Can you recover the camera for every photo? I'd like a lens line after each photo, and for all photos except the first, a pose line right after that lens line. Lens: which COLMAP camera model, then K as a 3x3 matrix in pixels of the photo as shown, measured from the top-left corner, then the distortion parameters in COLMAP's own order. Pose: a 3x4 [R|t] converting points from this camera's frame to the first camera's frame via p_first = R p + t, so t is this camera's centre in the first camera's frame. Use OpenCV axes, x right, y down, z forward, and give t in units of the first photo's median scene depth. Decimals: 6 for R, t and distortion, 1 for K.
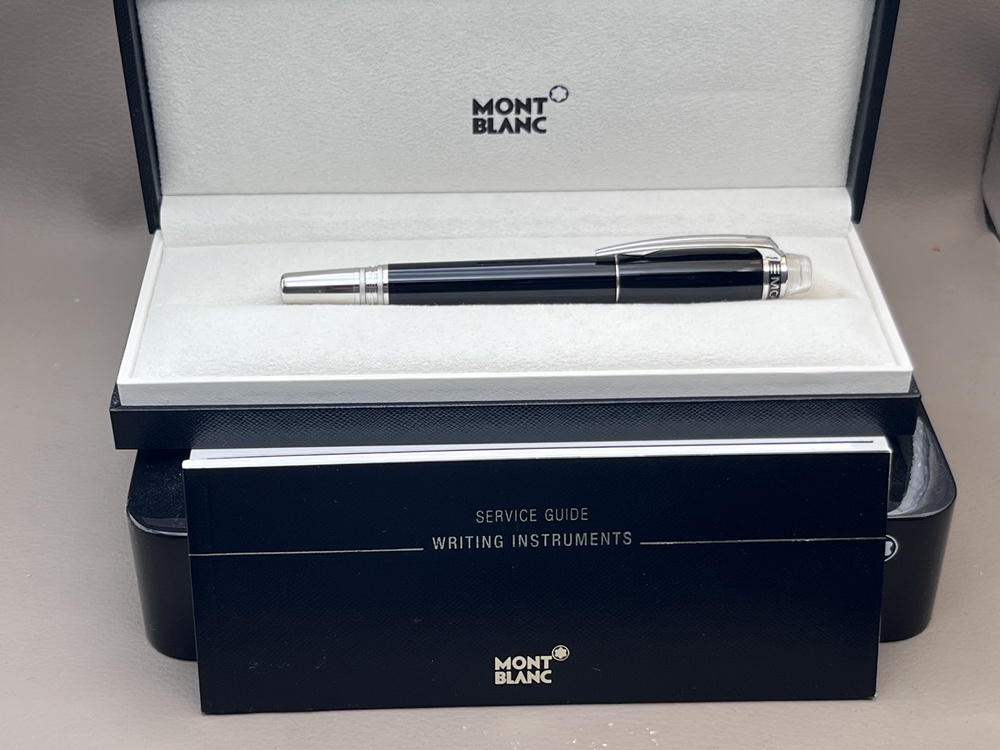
lens RADIAL K [[1609.6, 0, 518.8], [0, 1609.6, 427.0], [0, 0, 1]] dist [-0.013565, 0.020175]
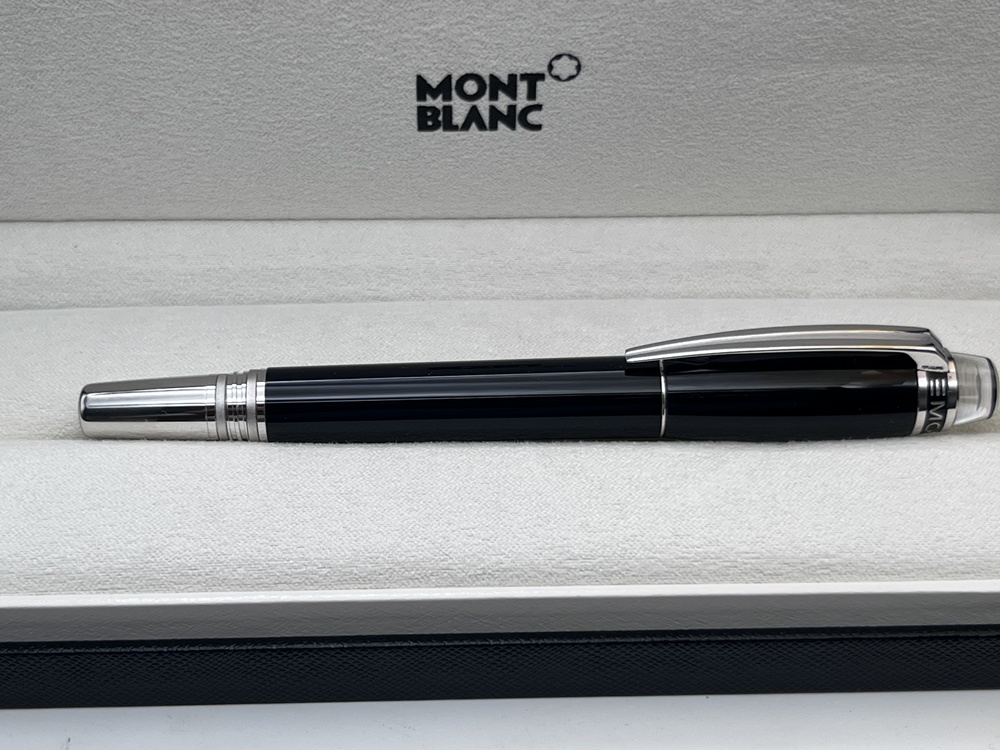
lens RADIAL K [[1634.4, 0, 500.0], [0, 1634.4, 375.0], [0, 0, 1]] dist [0.026215, -0.202688]
pose [[0.999960, 0.008575, -0.002408, 0.003988], [-0.008405, 0.997936, 0.063669, -0.133192], [0.002949, -0.063646, 0.997968, 0.401400]]
